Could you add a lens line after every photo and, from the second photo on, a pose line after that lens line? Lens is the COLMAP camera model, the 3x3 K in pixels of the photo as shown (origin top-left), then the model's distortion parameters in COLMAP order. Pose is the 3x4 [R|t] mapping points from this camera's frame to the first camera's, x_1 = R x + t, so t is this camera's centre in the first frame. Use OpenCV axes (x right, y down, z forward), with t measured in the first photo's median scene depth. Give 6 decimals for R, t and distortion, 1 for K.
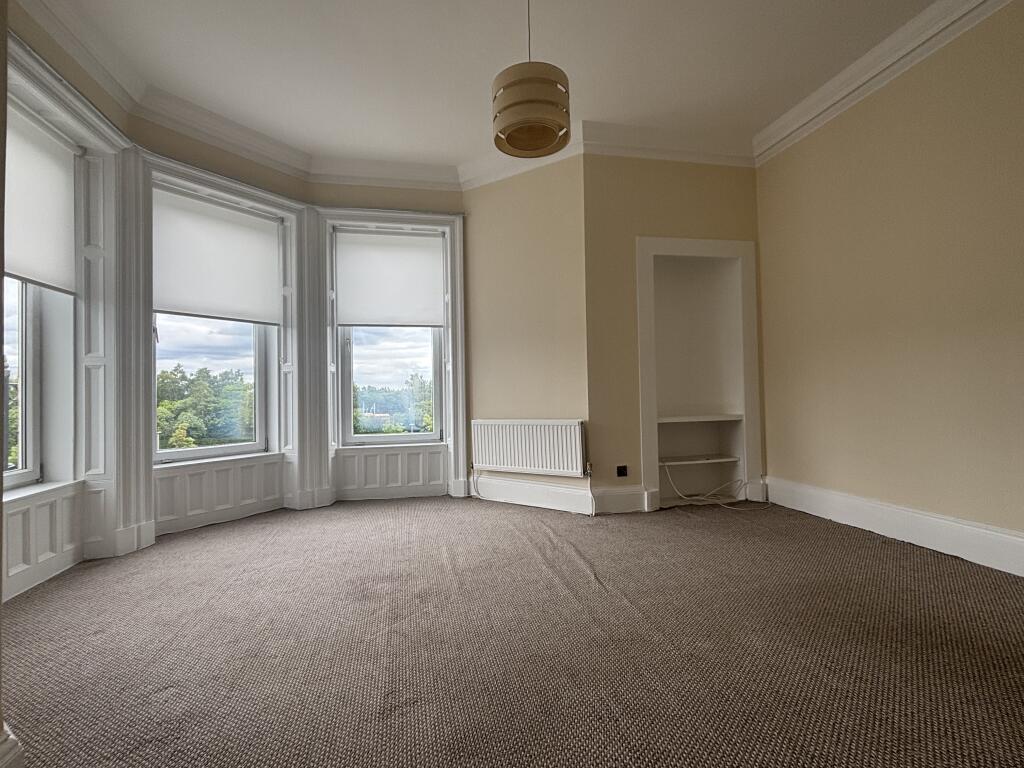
lens RADIAL K [[494.1, 0, 508.0], [0, 494.1, 381.8], [0, 0, 1]] dist [0.006277, 0.000295]
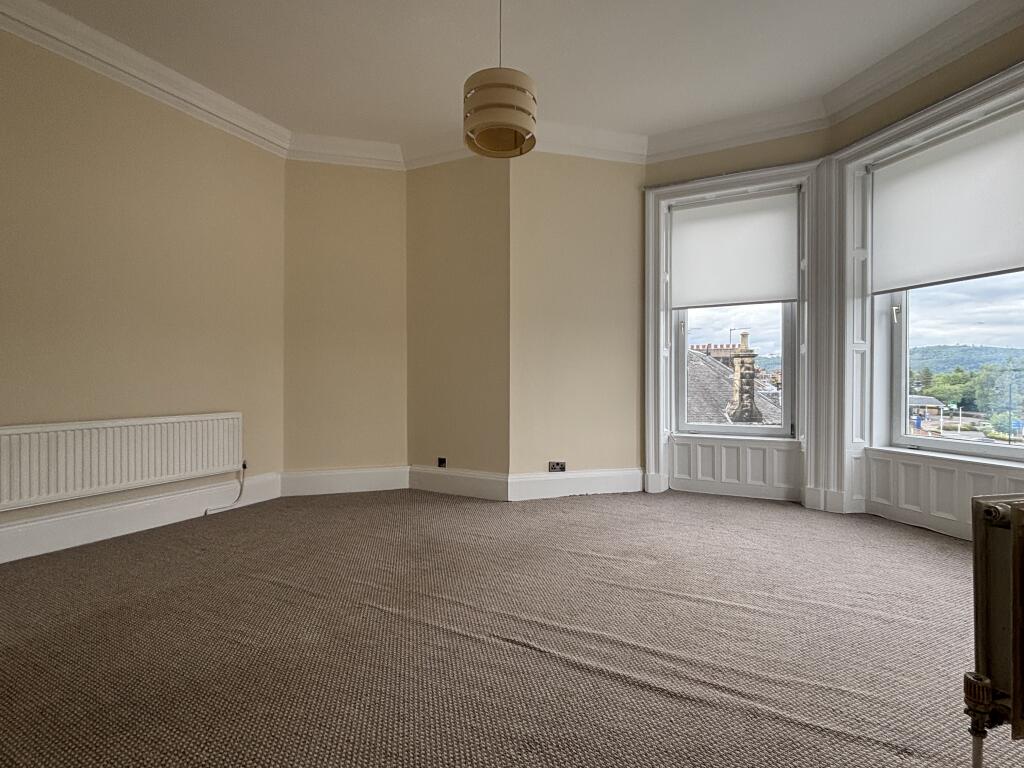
lens RADIAL K [[494.1, 0, 516.6], [0, 494.1, 384.1], [0, 0, 1]] dist [0.006277, 0.000295]
pose [[-0.622447, 0.030978, -0.782048, 0.574057], [0.030576, 0.999416, 0.015252, 0.002931], [0.782064, -0.014418, -0.623031, 1.111176]]
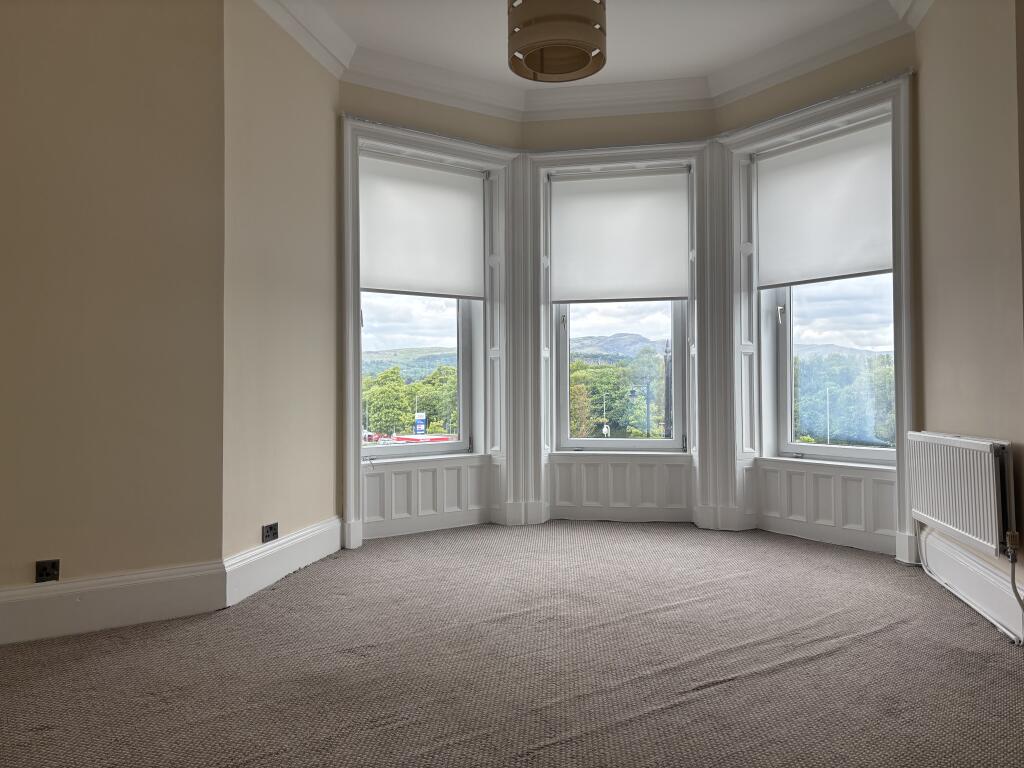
lens RADIAL K [[769.8, 0, 511.1], [0, 769.8, 374.9], [0, 0, 1]] dist [0.060457, -0.034473]
pose [[0.402496, 0.003360, -0.915415, 0.762962], [0.019001, 0.999747, 0.012024, -0.011818], [0.915224, -0.022233, 0.402331, 0.280400]]
